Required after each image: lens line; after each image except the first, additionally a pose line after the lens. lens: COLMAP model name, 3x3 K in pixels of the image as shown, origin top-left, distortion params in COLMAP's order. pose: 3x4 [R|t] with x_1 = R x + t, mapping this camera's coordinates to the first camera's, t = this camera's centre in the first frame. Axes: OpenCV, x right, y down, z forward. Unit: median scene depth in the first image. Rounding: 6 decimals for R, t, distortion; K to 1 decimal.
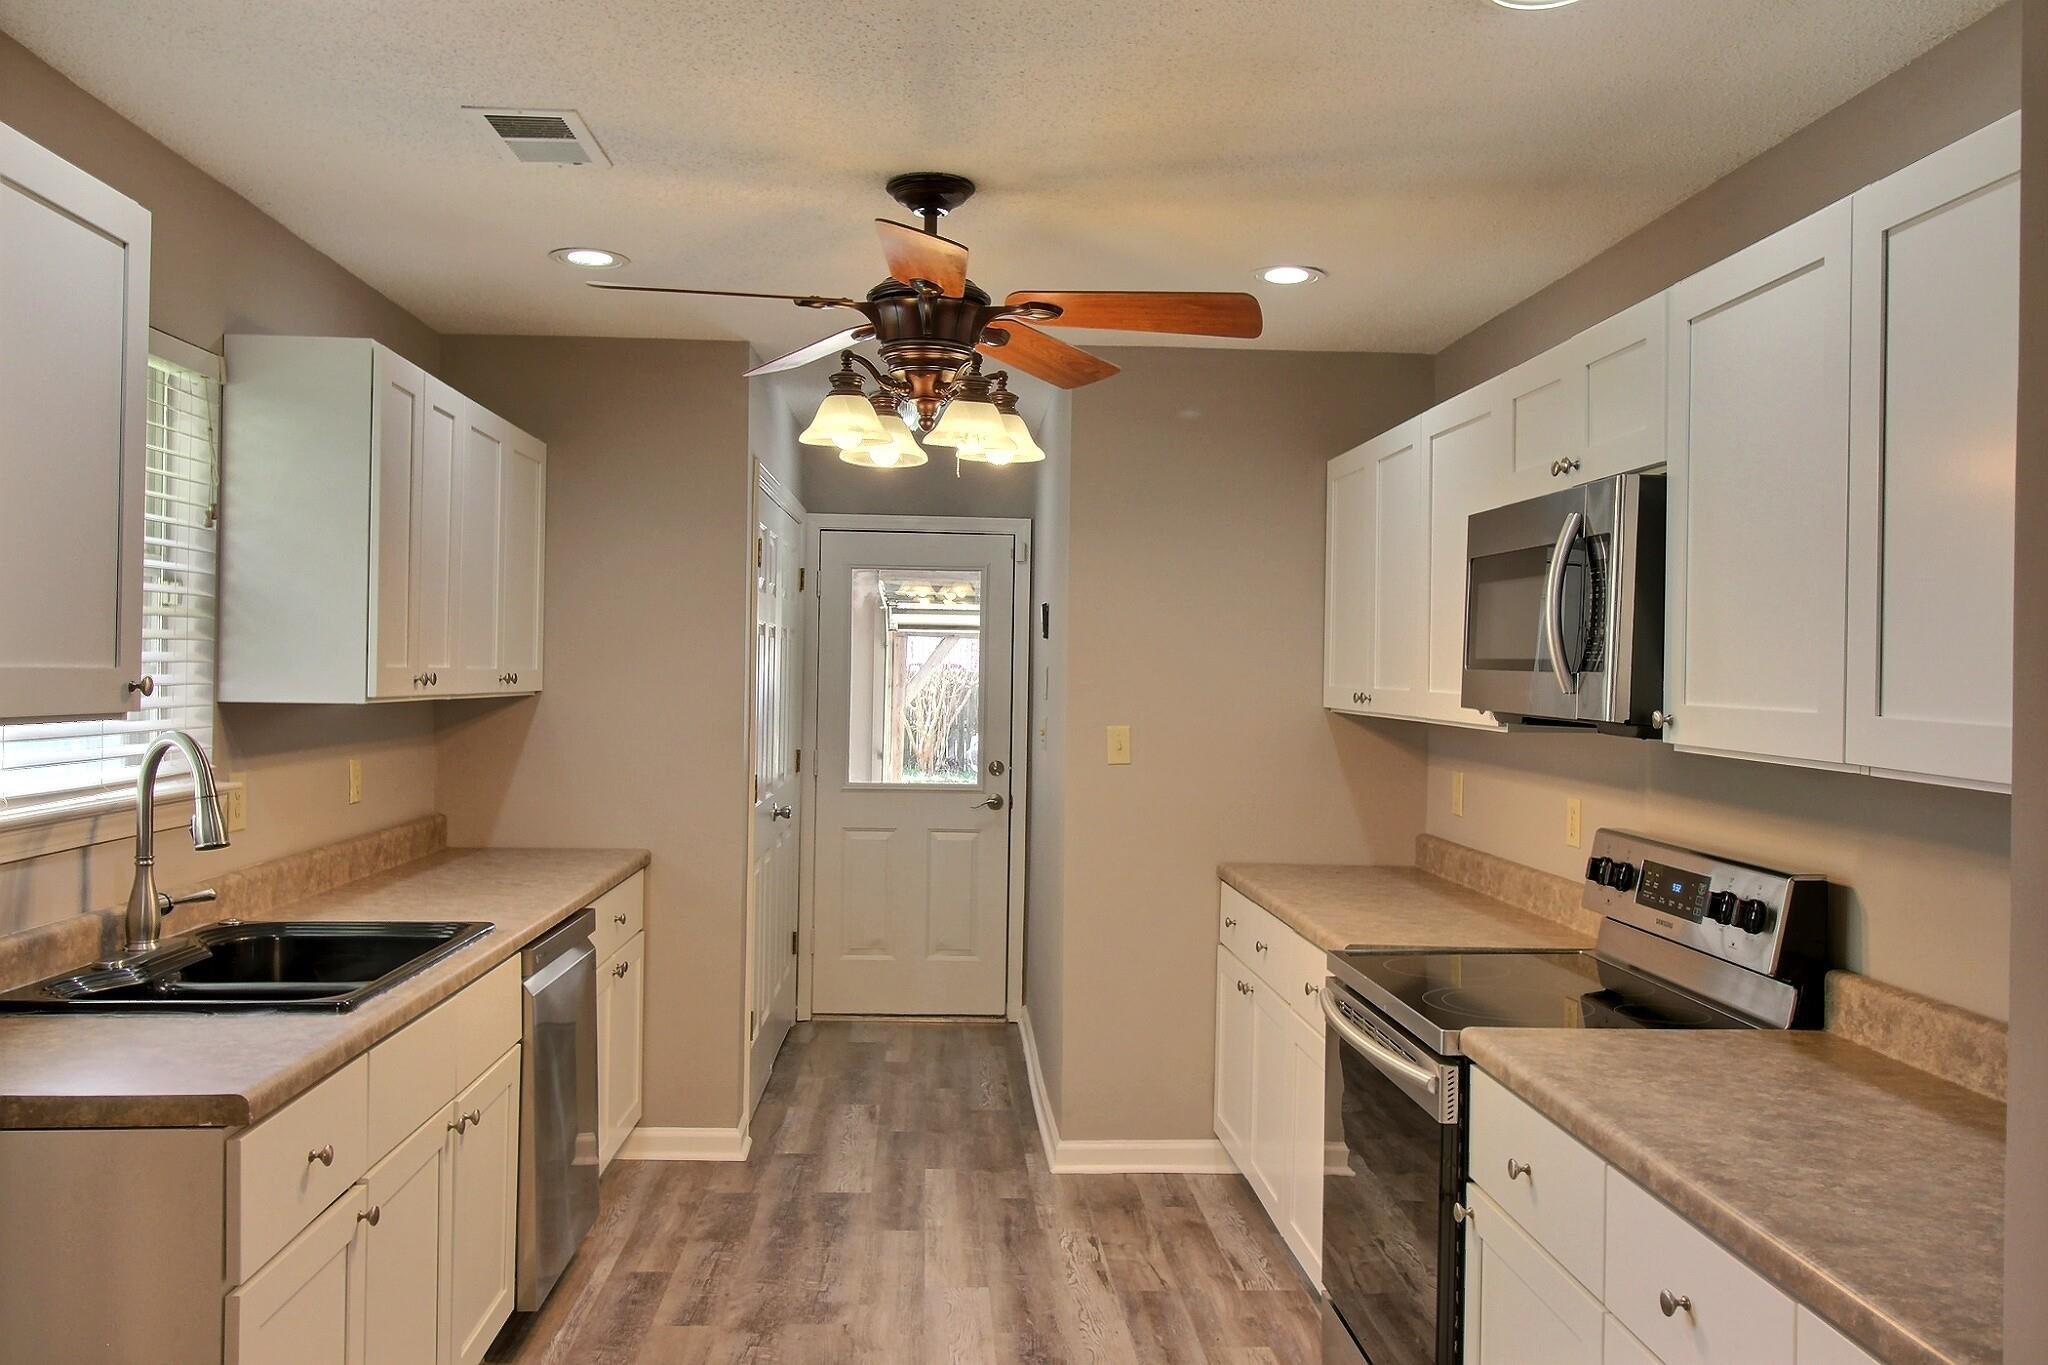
lens RADIAL K [[1629.4, 0, 1010.0], [0, 1629.4, 668.6], [0, 0, 1]] dist [0.015006, 0.017786]
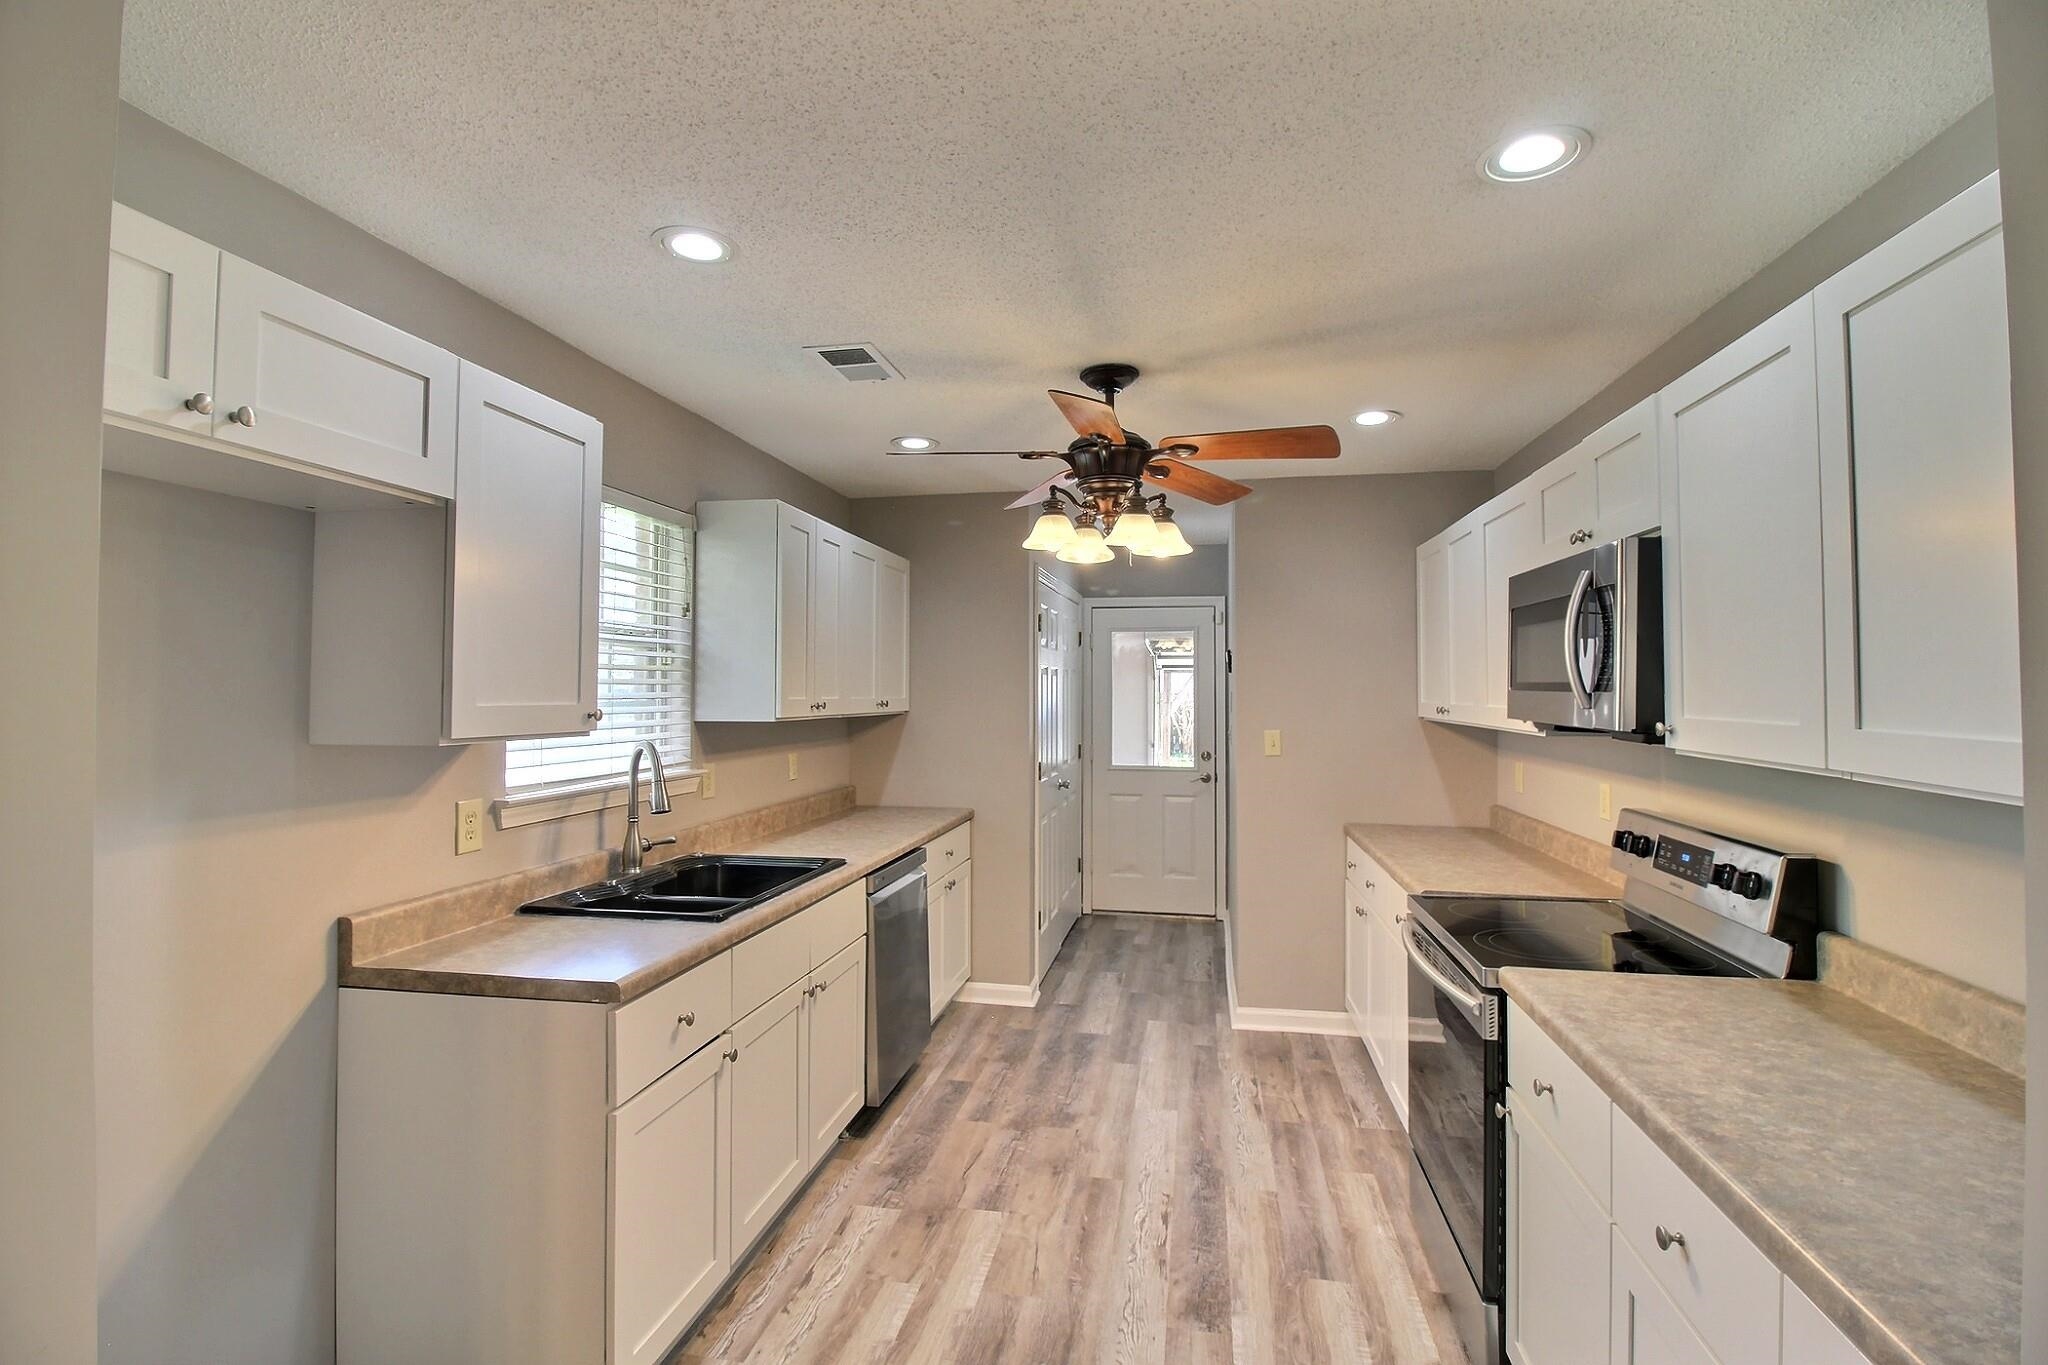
lens RADIAL K [[959.8, 0, 1019.1], [0, 959.8, 666.9], [0, 0, 1]] dist [-0.000209, -0.009593]
pose [[0.972140, -0.021022, -0.233455, 0.069556], [0.014995, 0.999508, -0.027561, -0.003185], [0.233920, 0.023292, 0.971977, 0.127724]]
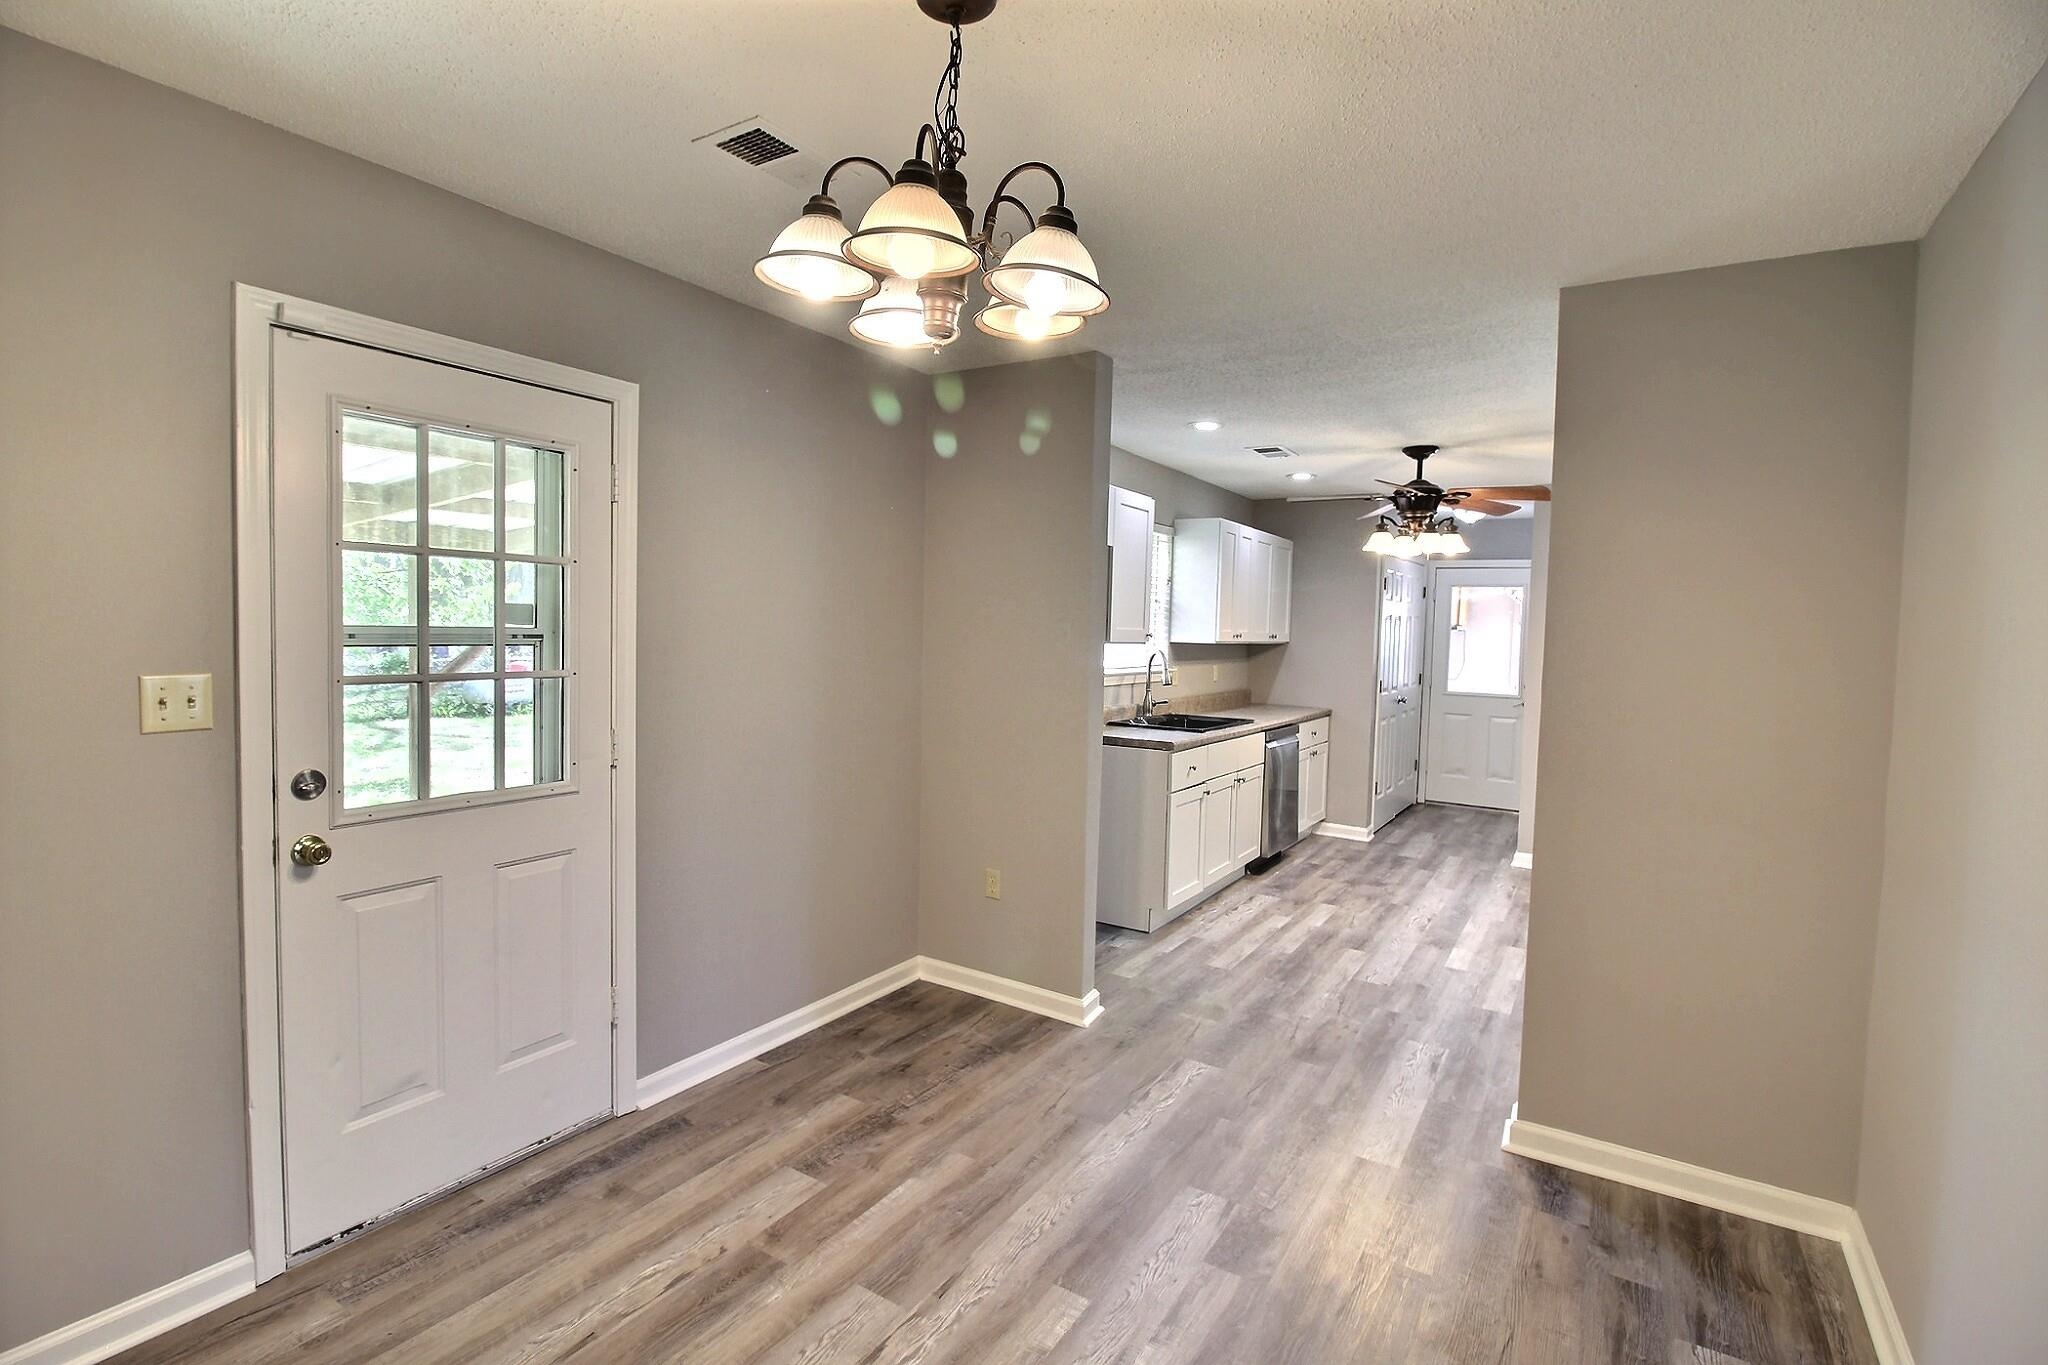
lens RADIAL K [[959.8, 0, 1016.8], [0, 959.8, 669.6], [0, 0, 1]] dist [-0.000209, -0.009593]
pose [[0.818251, 0.032968, -0.573915, 0.310458], [-0.012700, 0.999147, 0.039288, 0.005273], [0.574720, -0.024859, 0.817972, -0.627588]]
